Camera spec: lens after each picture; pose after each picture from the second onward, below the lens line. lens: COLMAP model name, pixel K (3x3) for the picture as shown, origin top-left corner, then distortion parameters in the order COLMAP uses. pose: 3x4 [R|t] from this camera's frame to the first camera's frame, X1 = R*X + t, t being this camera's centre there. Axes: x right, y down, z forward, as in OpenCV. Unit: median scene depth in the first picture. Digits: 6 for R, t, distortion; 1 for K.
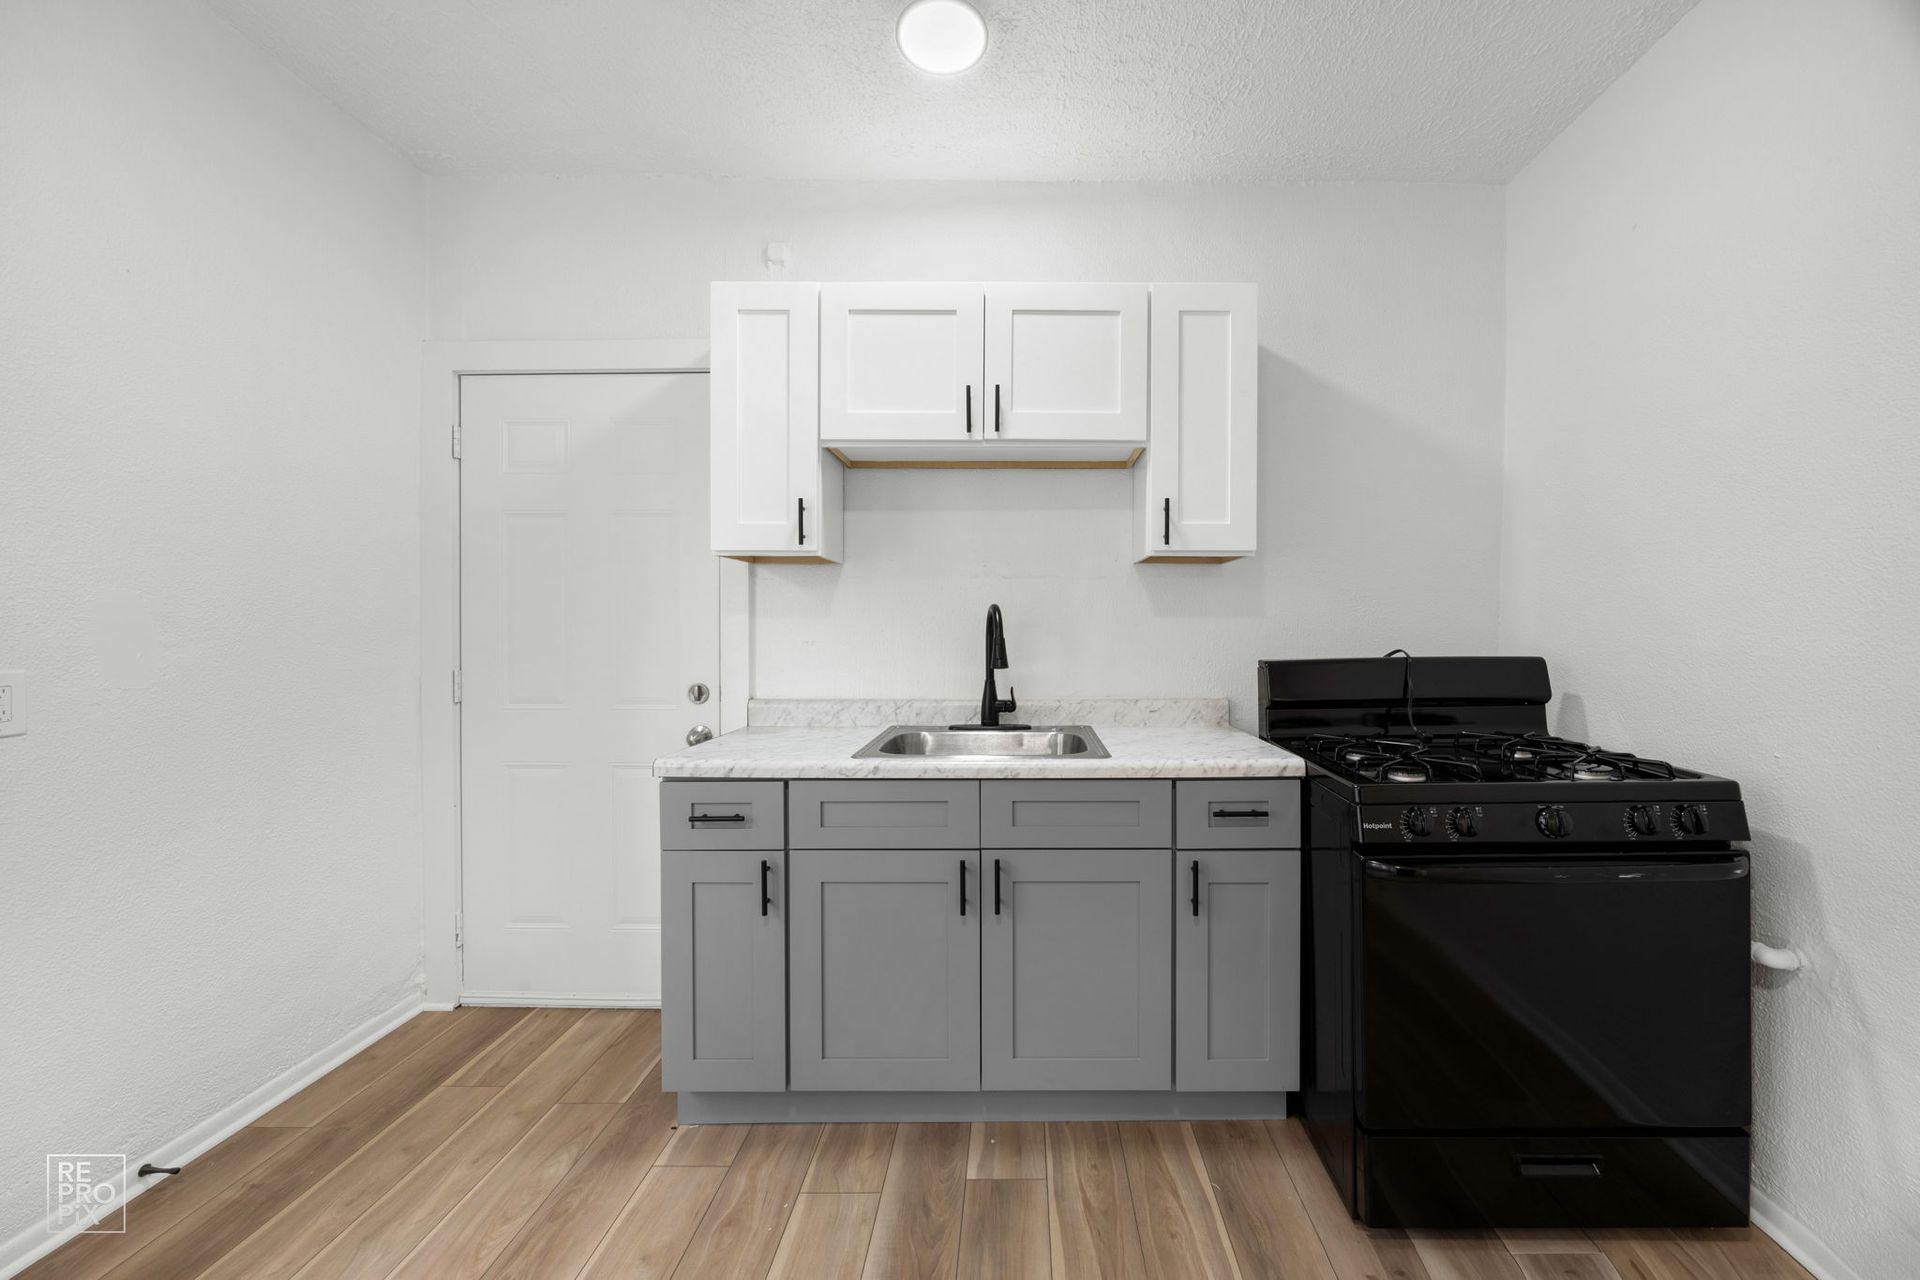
lens RADIAL K [[749.0, 0, 971.5], [0, 749.0, 646.1], [0, 0, 1]] dist [-0.006907, 0.000930]
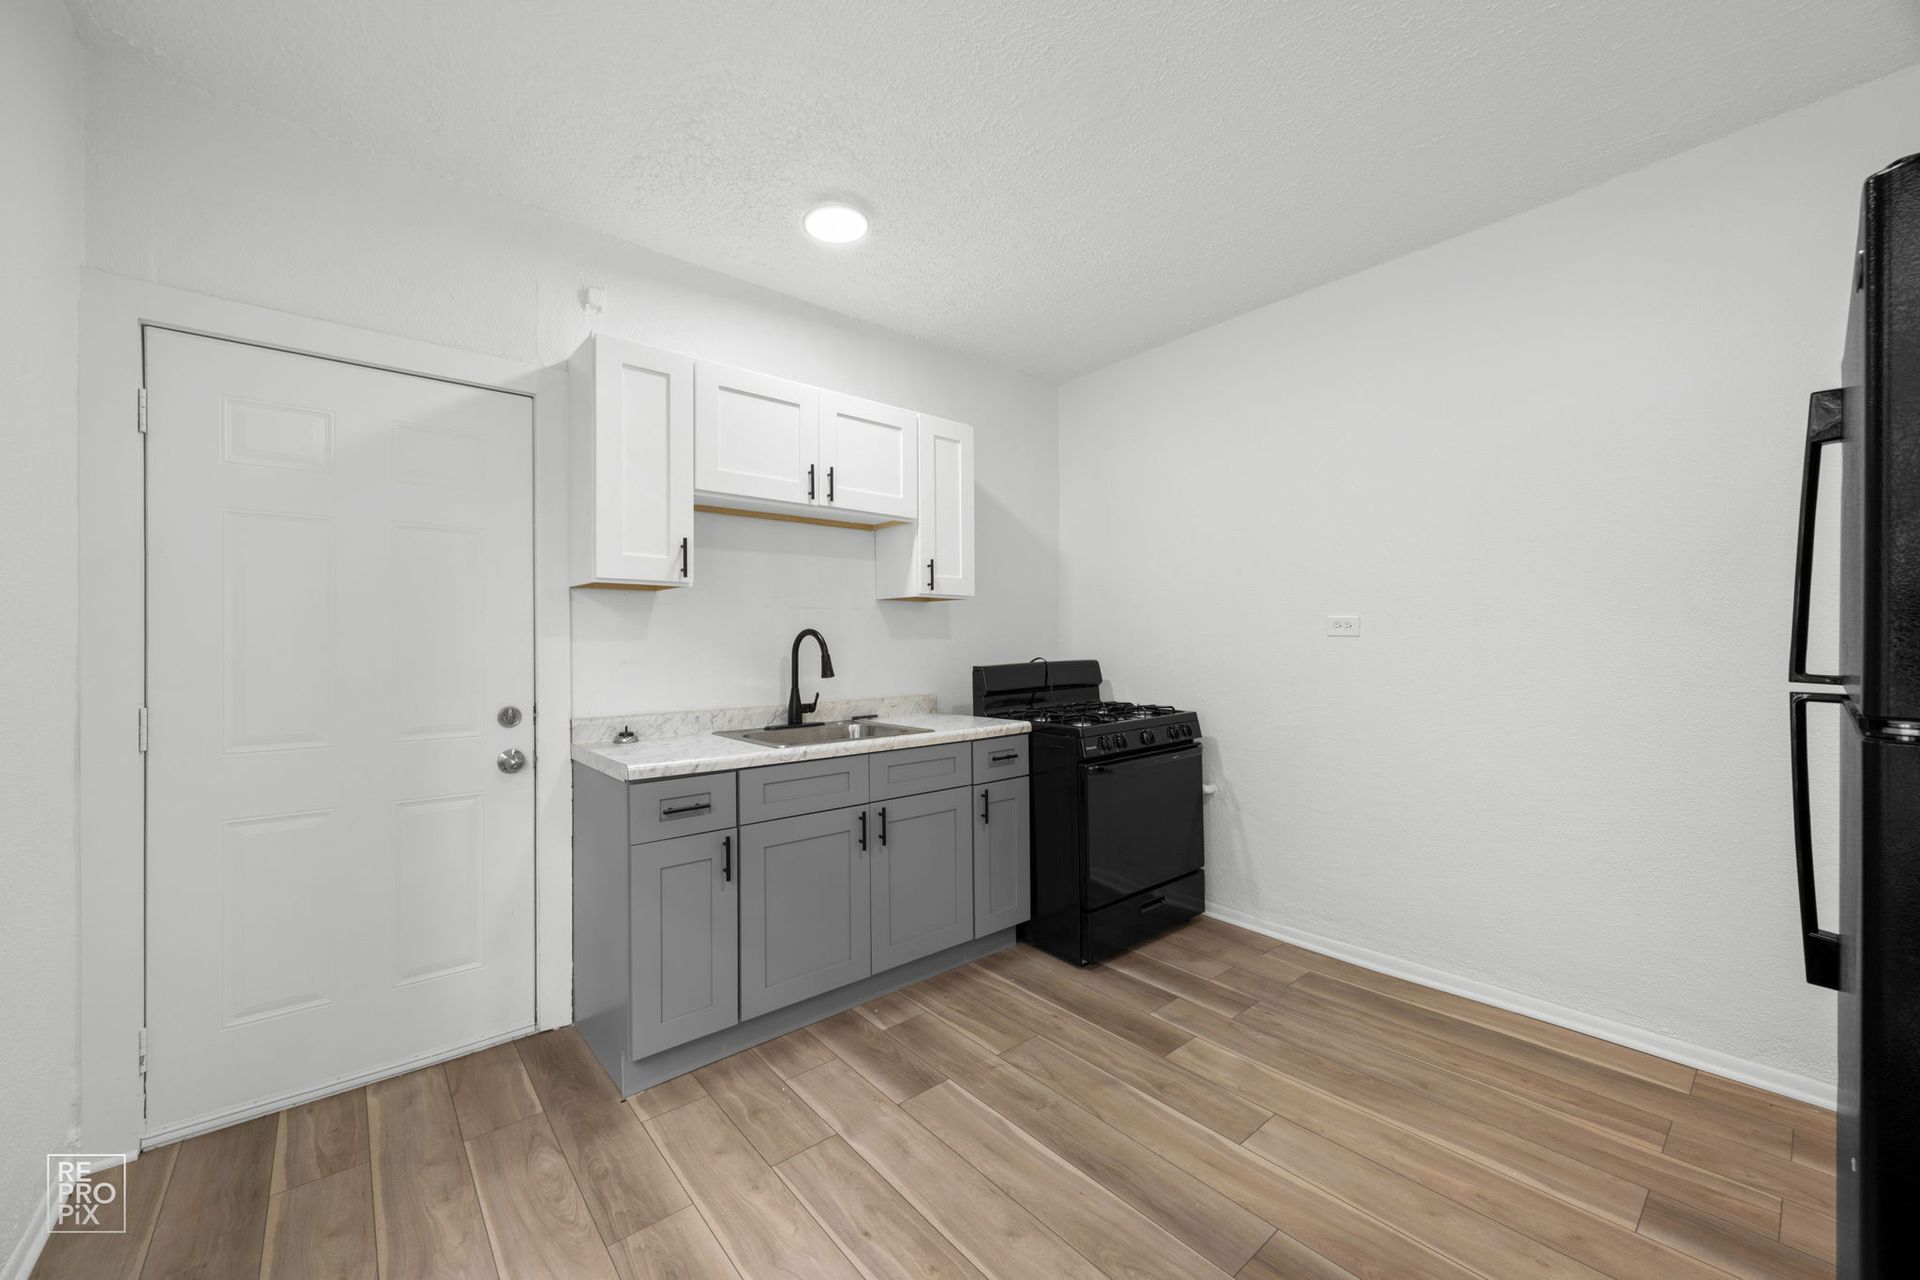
lens RADIAL K [[749.0, 0, 976.2], [0, 749.0, 649.4], [0, 0, 1]] dist [-0.006907, 0.000930]
pose [[0.747248, -0.011219, 0.664450, -0.756298], [0.024581, 0.999640, -0.010766, 0.000862], [-0.664090, 0.024378, 0.747255, -0.195930]]
